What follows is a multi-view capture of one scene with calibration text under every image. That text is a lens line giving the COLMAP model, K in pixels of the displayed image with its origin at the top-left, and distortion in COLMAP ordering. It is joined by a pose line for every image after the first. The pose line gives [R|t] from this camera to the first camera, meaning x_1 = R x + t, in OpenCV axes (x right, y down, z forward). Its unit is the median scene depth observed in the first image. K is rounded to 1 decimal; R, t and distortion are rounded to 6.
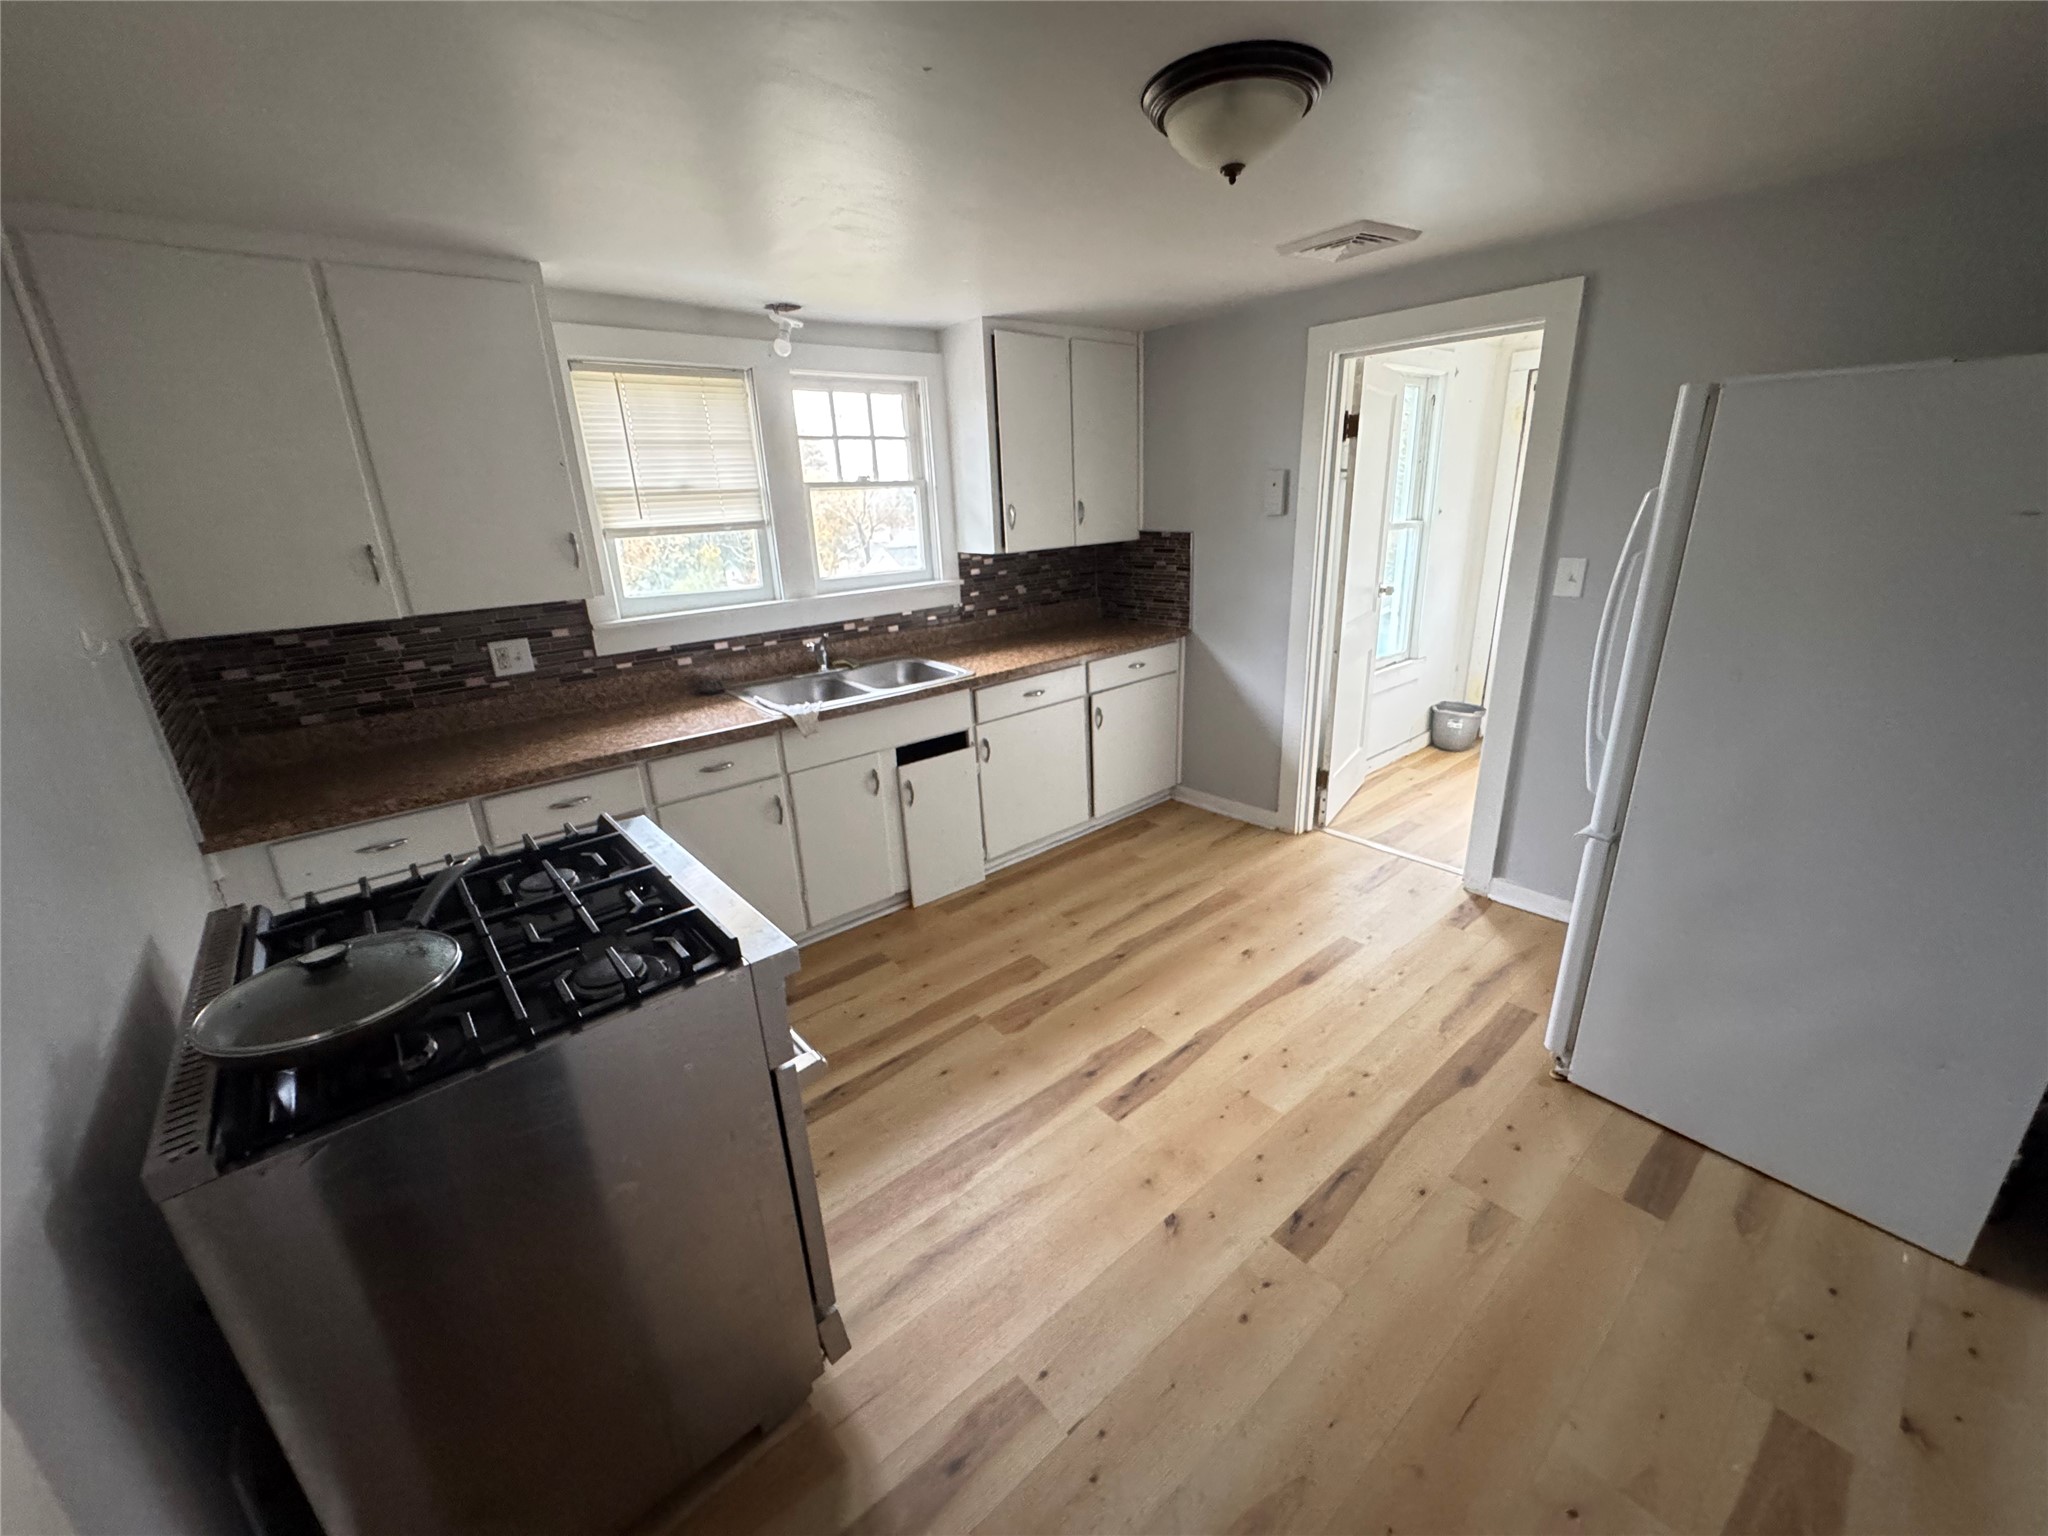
lens RADIAL K [[816.9, 0, 1028.9], [0, 816.9, 766.6], [0, 0, 1]] dist [0.000638, 0.000185]
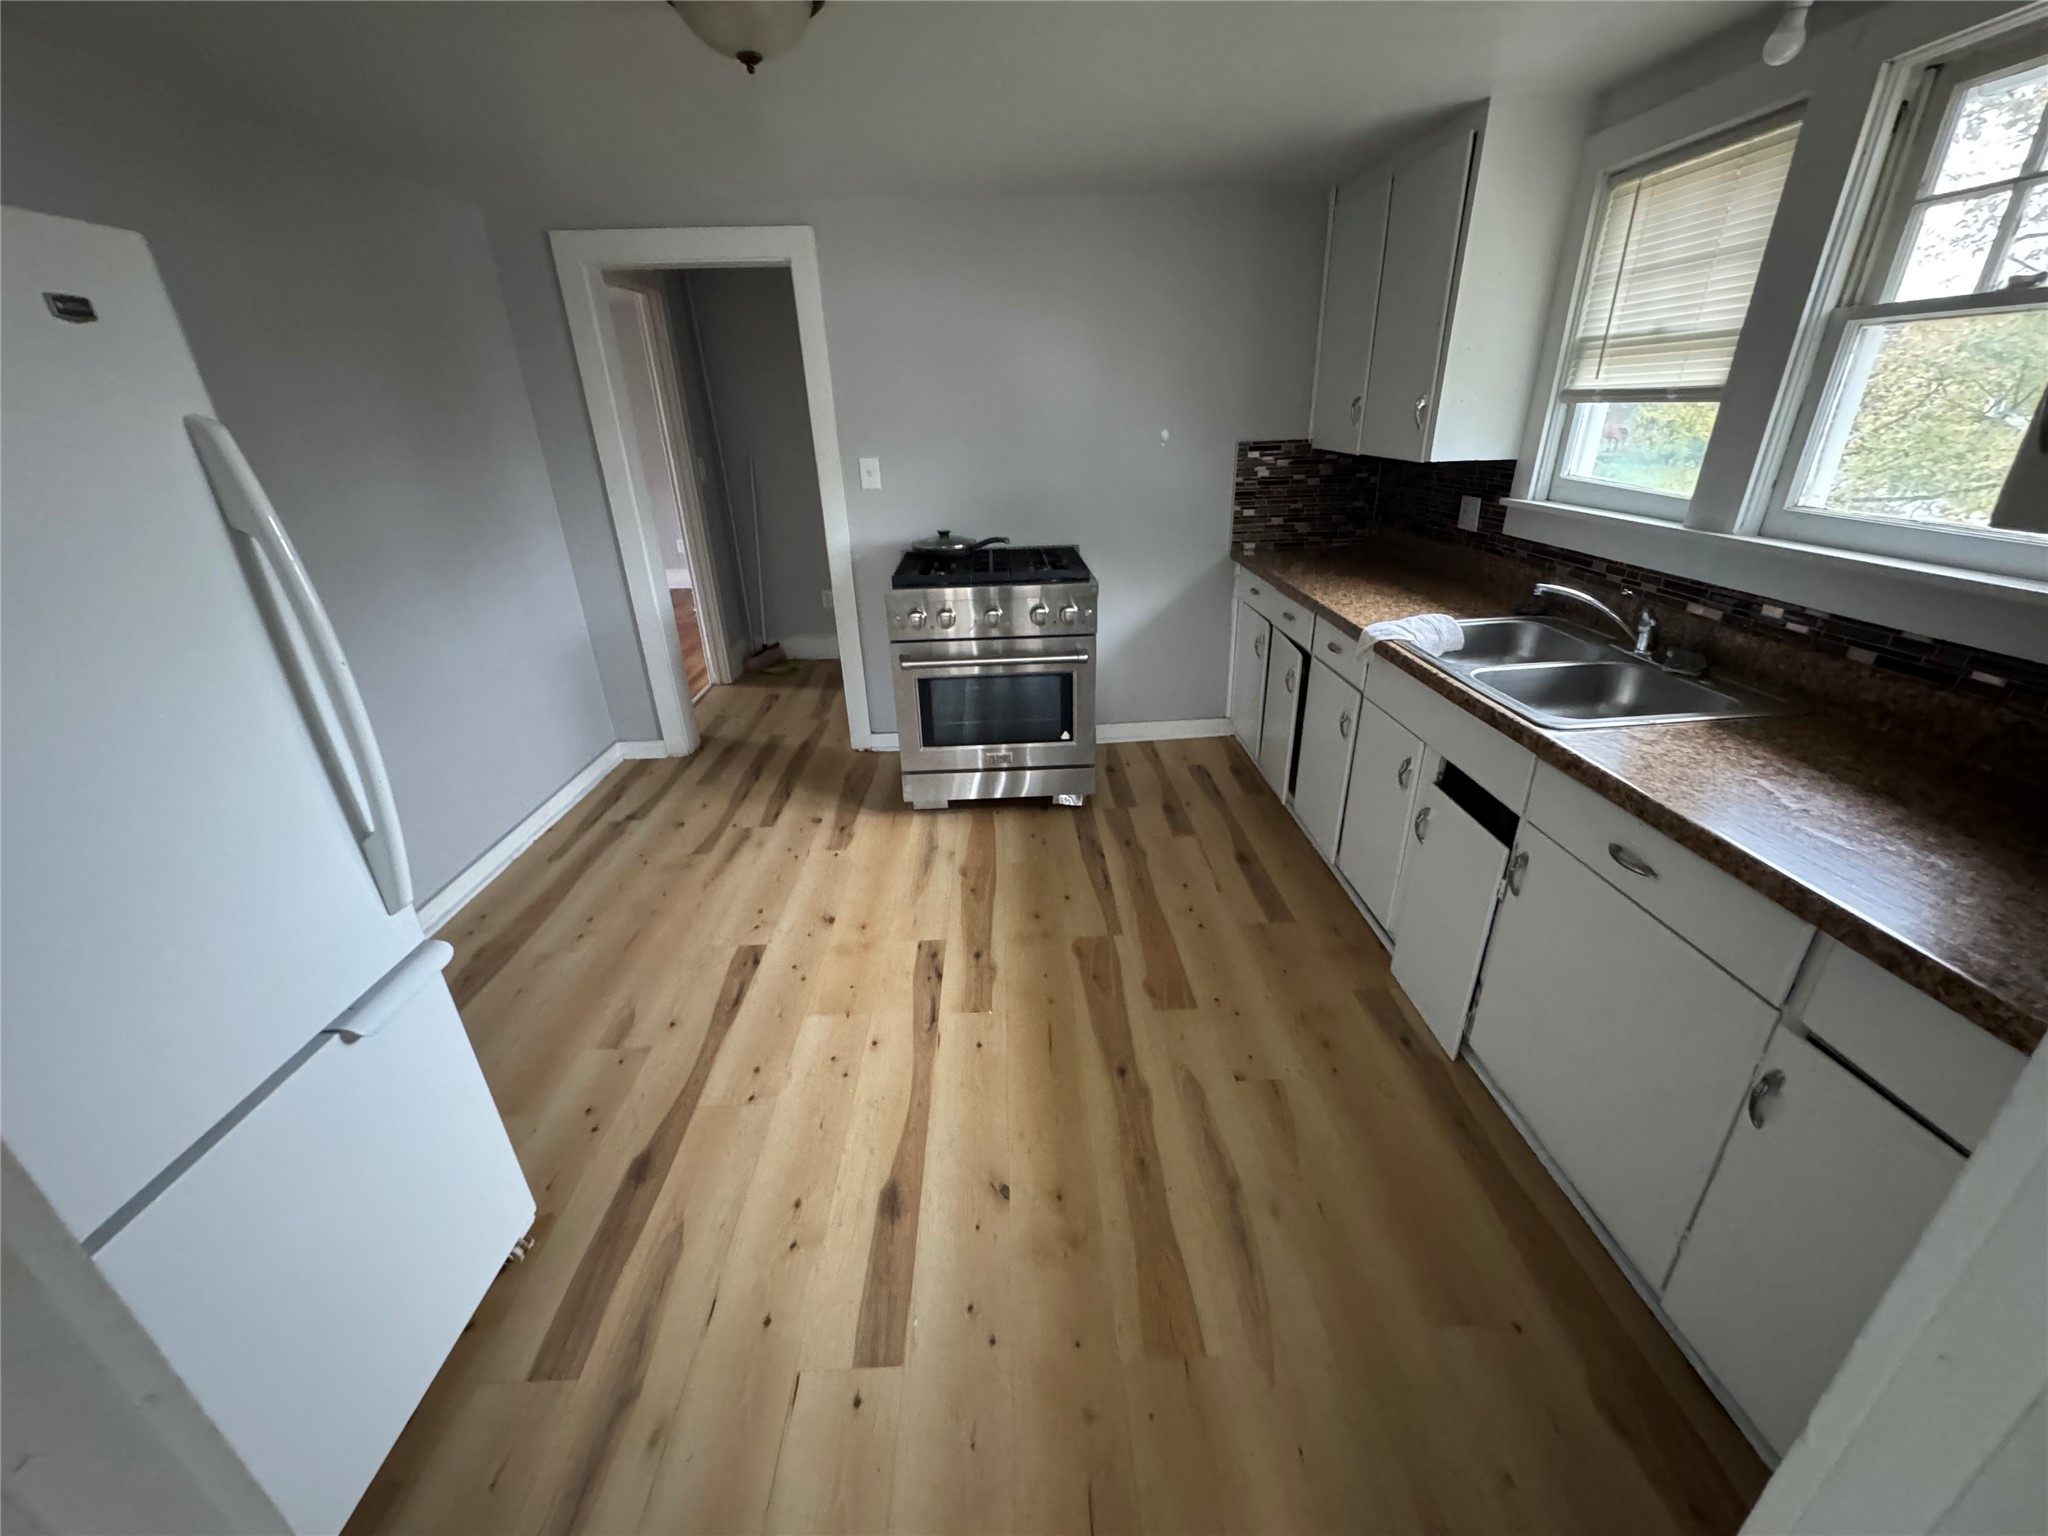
lens RADIAL K [[816.9, 0, 1028.9], [0, 816.9, 766.6], [0, 0, 1]] dist [0.000638, 0.000185]
pose [[-0.612823, 0.373332, -0.696471, 0.597068], [-0.200669, 0.778950, 0.594112, -0.402656], [0.764317, 0.503846, -0.402442, 1.181742]]
